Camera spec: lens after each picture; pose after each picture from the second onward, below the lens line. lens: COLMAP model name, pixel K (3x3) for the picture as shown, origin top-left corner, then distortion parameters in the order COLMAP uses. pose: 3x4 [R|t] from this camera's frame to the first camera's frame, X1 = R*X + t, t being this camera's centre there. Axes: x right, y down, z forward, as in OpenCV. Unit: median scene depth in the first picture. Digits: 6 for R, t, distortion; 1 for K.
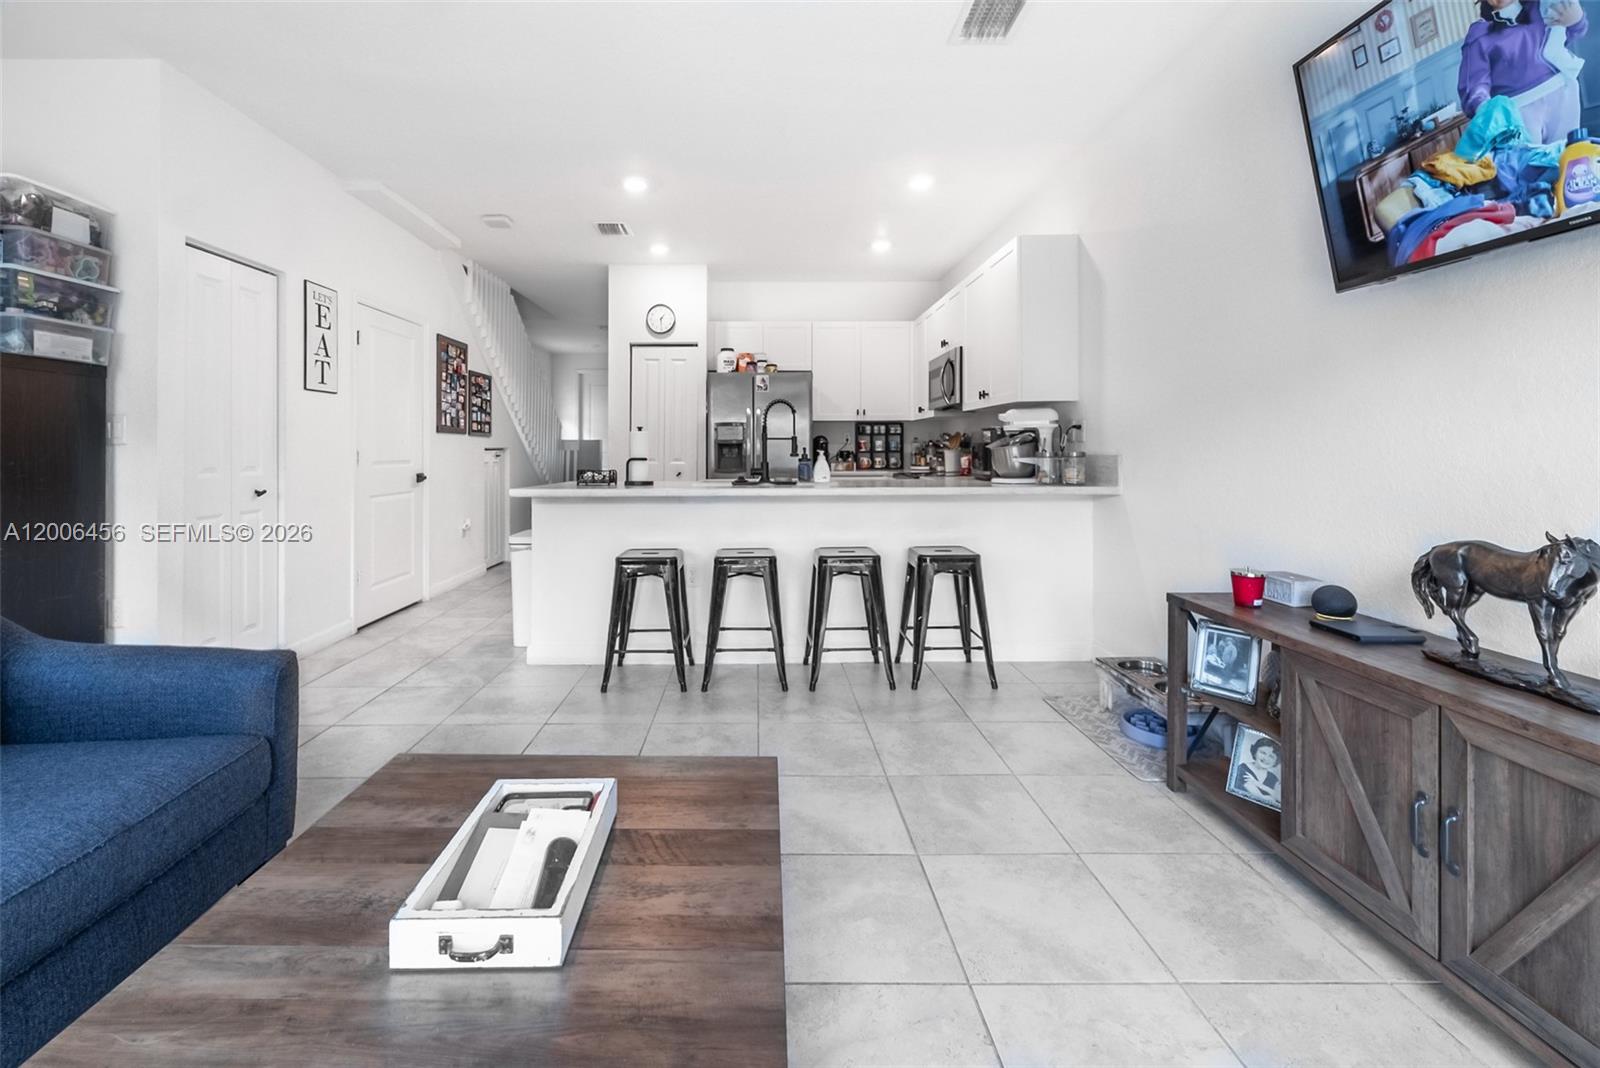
lens RADIAL K [[658.9, 0, 752.7], [0, 658.9, 450.9], [0, 0, 1]] dist [0.000235, 0.000024]
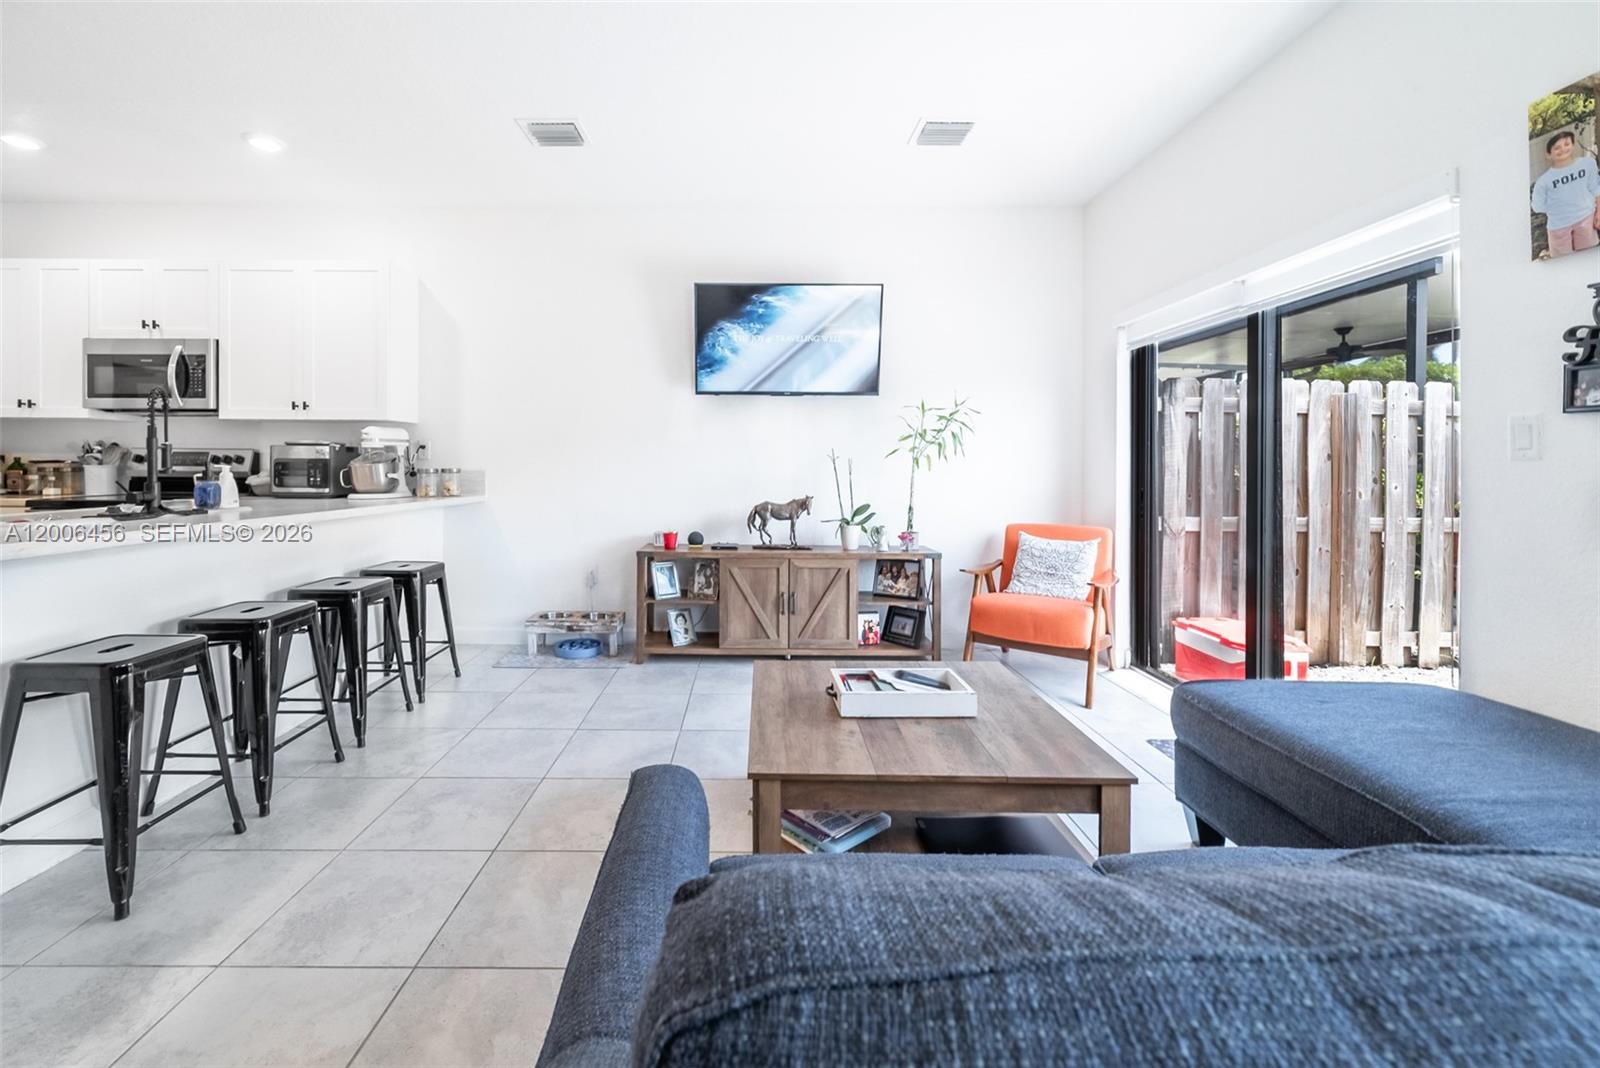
lens RADIAL K [[678.0, 0, 746.6], [0, 678.0, 465.5], [0, 0, 1]] dist [0.000432, 0.000094]
pose [[0.009902, -0.005840, 0.999934, -0.775401], [-0.005387, 0.999968, 0.005894, -0.014455], [-0.999936, -0.005445, 0.009870, 0.472929]]
